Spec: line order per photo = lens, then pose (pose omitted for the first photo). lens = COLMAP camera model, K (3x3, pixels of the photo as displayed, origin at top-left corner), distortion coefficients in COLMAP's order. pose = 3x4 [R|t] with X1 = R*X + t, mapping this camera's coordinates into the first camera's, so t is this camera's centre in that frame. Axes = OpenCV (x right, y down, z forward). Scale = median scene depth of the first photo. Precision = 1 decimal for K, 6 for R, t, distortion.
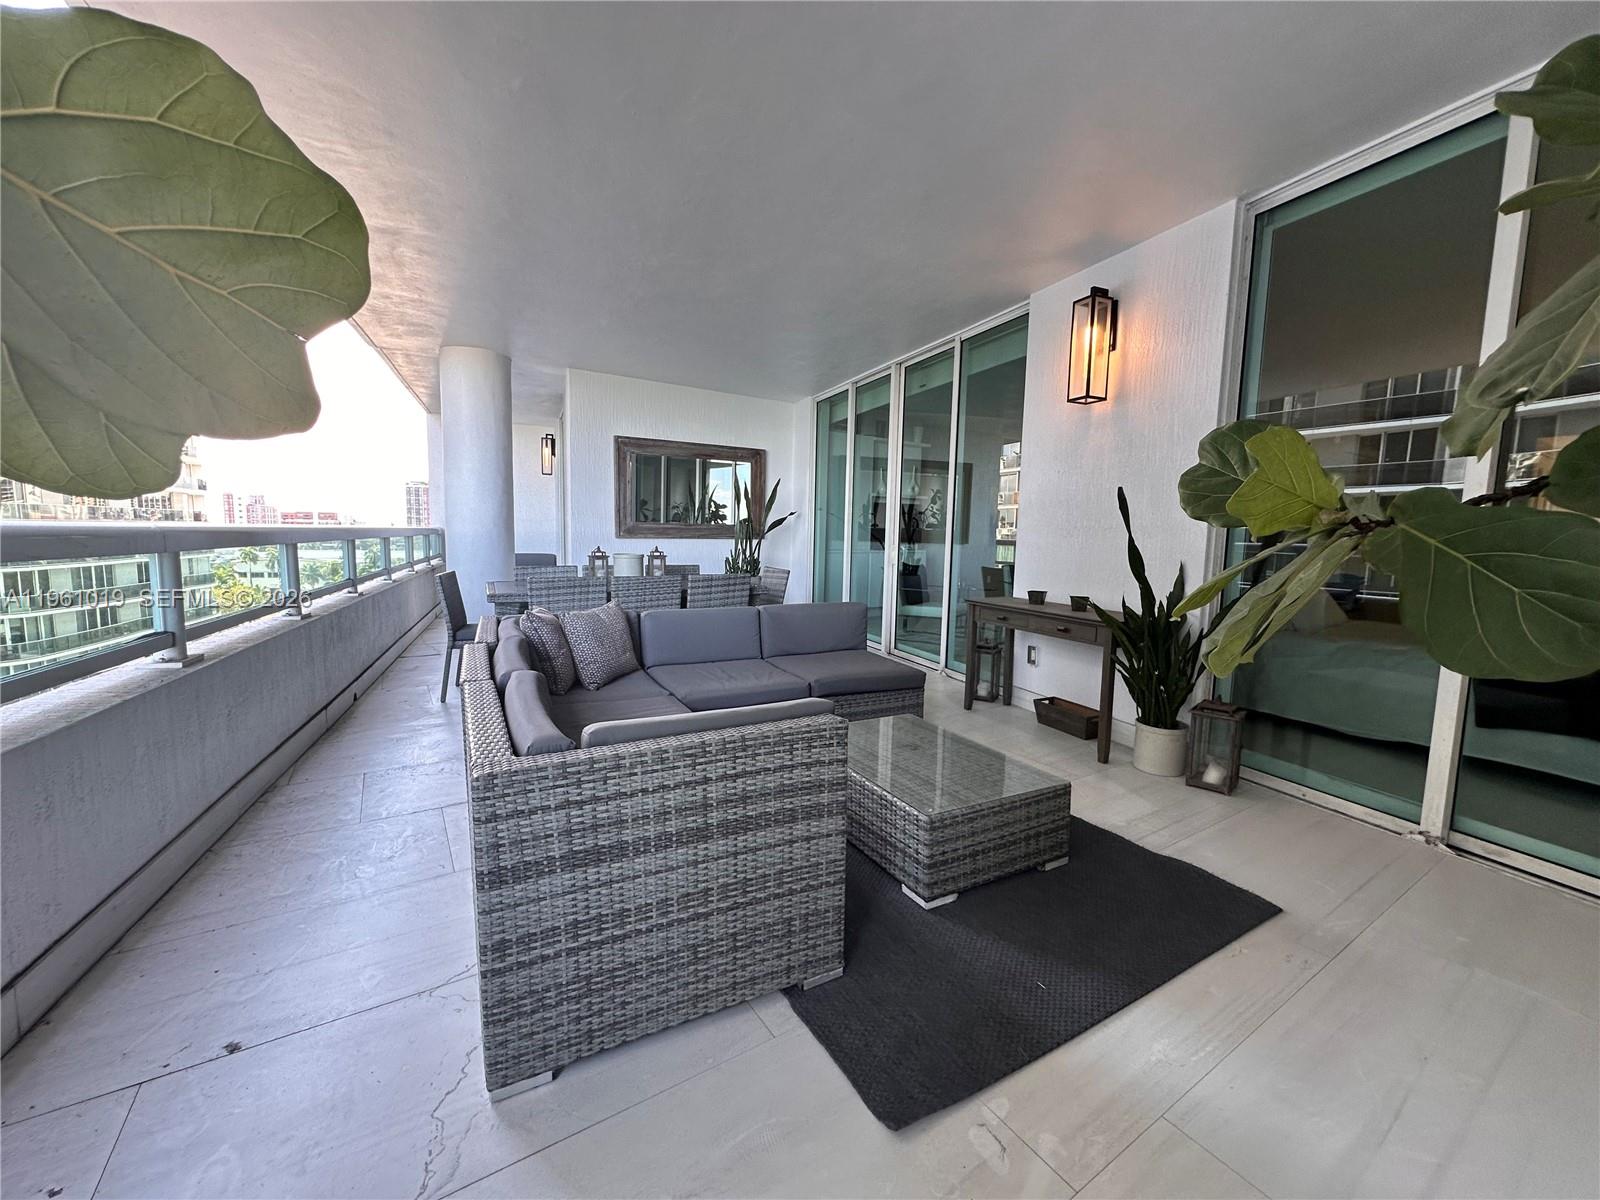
lens RADIAL K [[638.5, 0, 800.0], [0, 638.5, 600.0], [0, 0, 1]] dist [-0.005584, 0.000249]
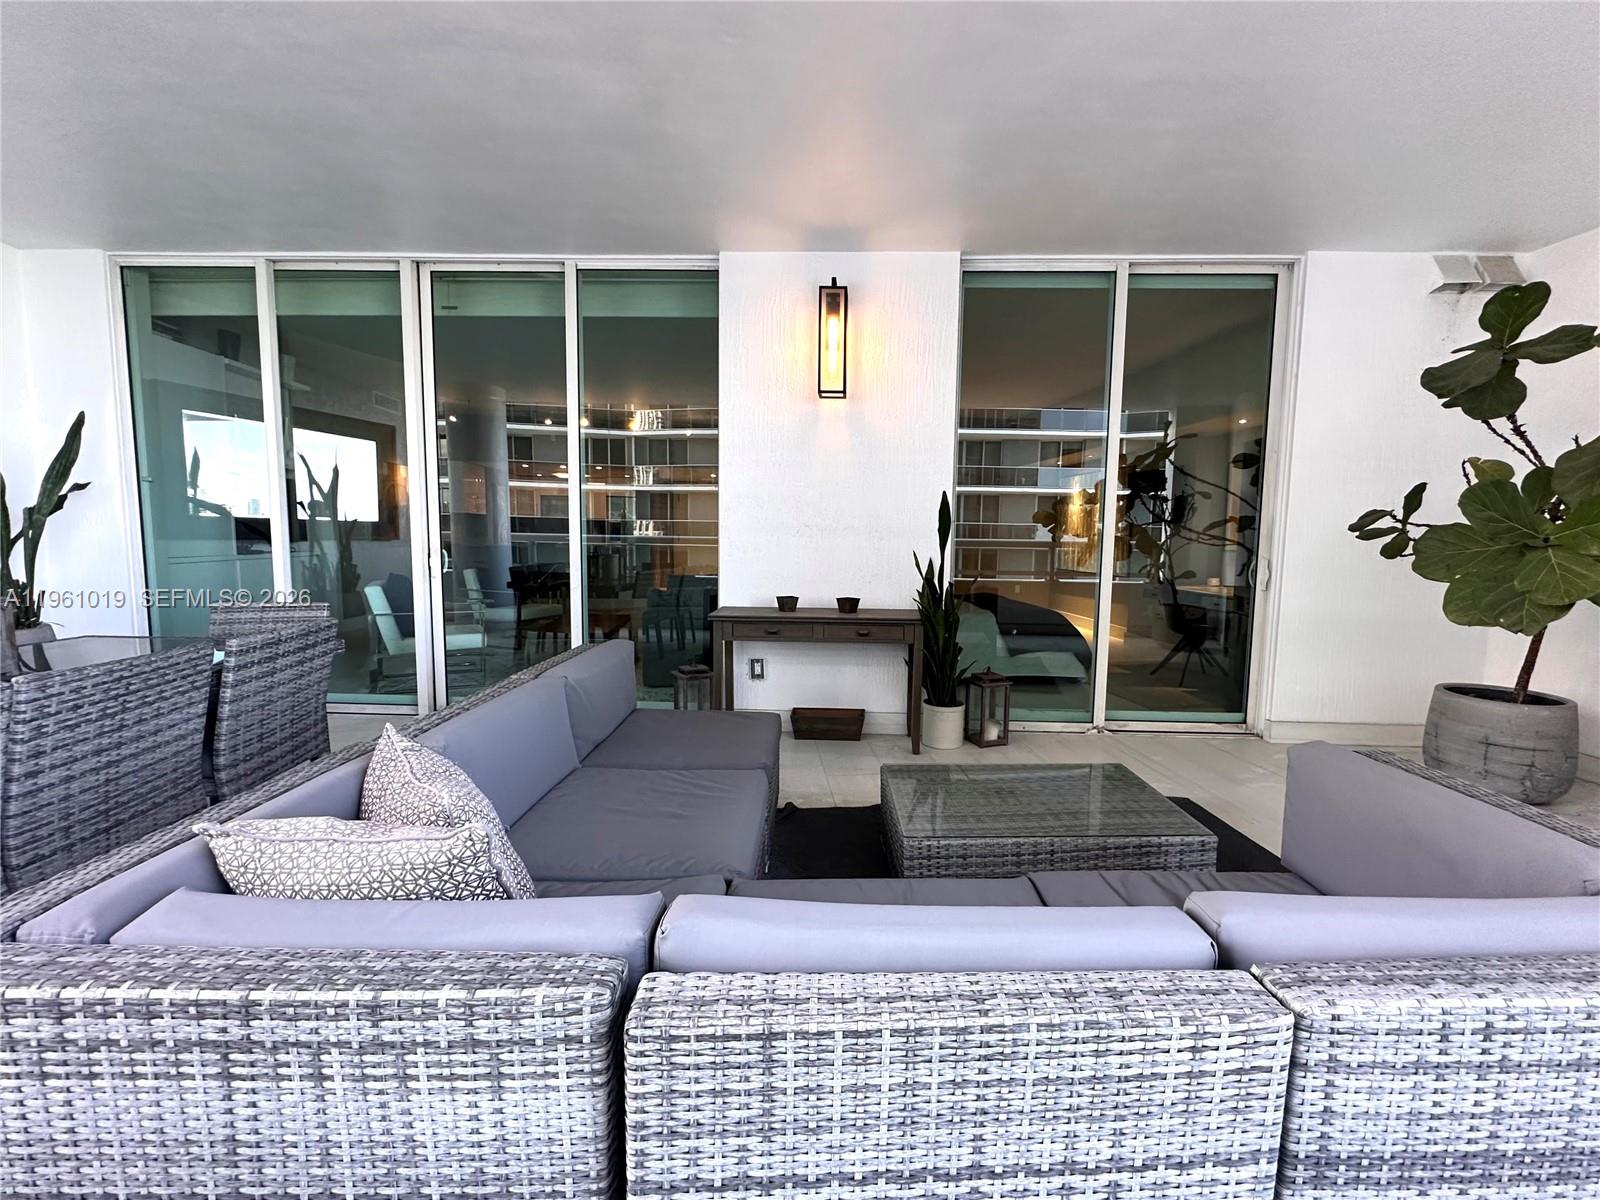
lens RADIAL K [[691.8, 0, 800.0], [0, 691.8, 600.0], [0, 0, 1]] dist [-0.003622, -0.000193]
pose [[0.417196, -0.099346, 0.903370, -0.474348], [0.086538, 0.993833, 0.069329, -0.070953], [-0.904687, 0.049252, 0.423220, 0.534229]]
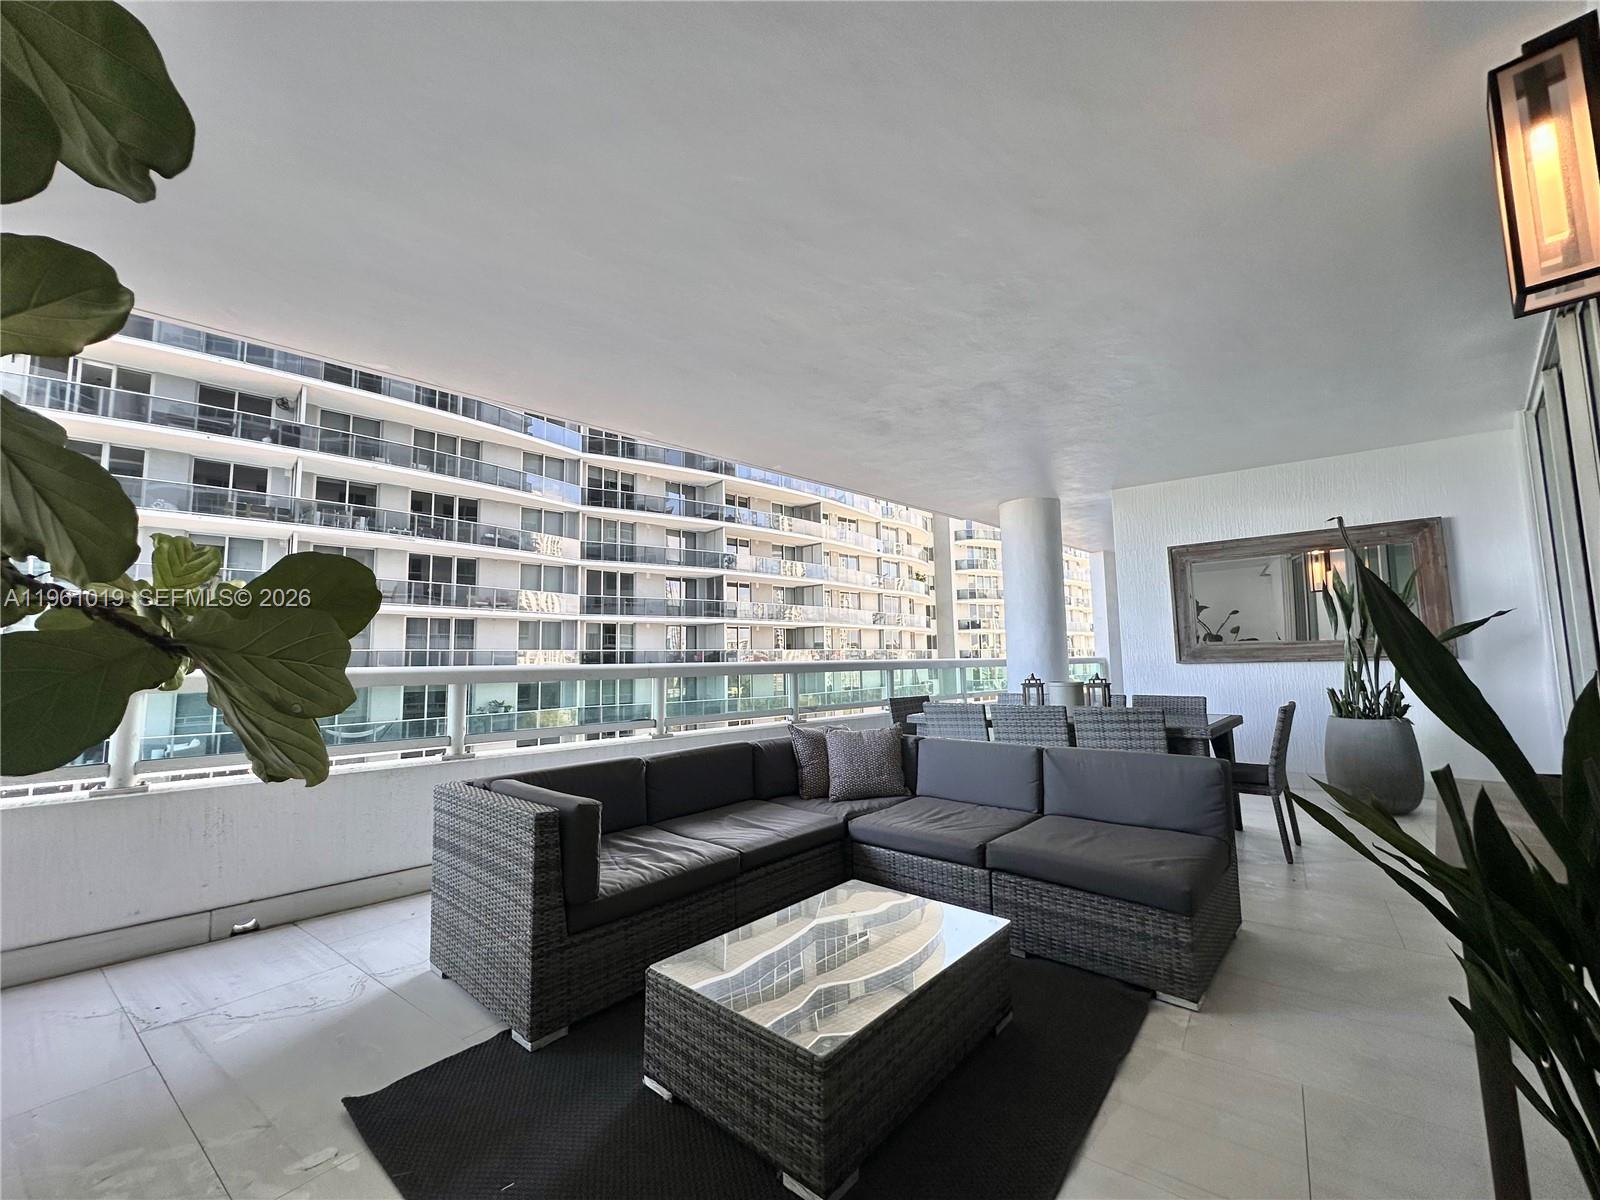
lens RADIAL K [[638.5, 0, 800.0], [0, 638.5, 600.0], [0, 0, 1]] dist [-0.005584, 0.000249]
pose [[0.345714, -0.117023, -0.931014, 0.570889], [-0.073445, 0.985774, -0.151178, -0.026740], [0.935461, 0.120643, 0.332201, 0.405117]]
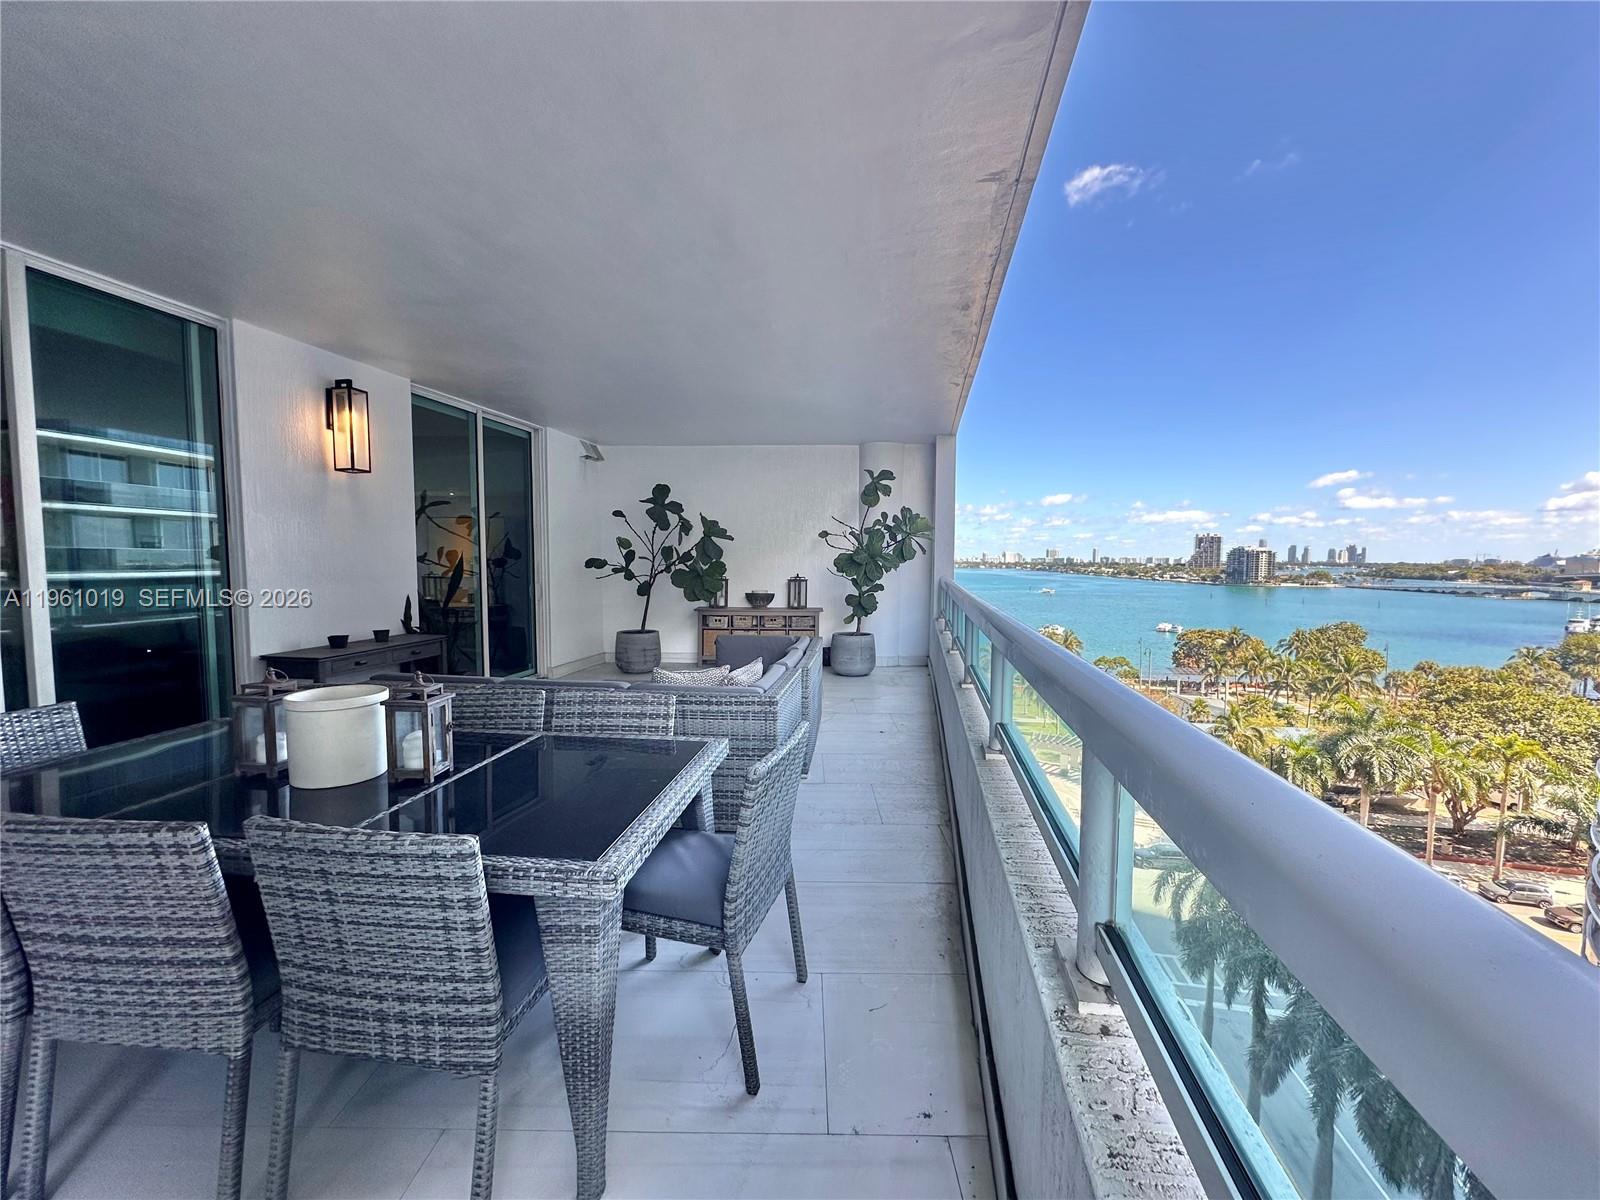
lens RADIAL K [[638.5, 0, 800.0], [0, 638.5, 600.0], [0, 0, 1]] dist [-0.005584, 0.000249]
pose [[-0.832932, -0.049449, 0.551162, -0.804004], [0.046003, 0.986364, 0.158016, -0.191436], [-0.551461, 0.156971, -0.819299, 1.337268]]
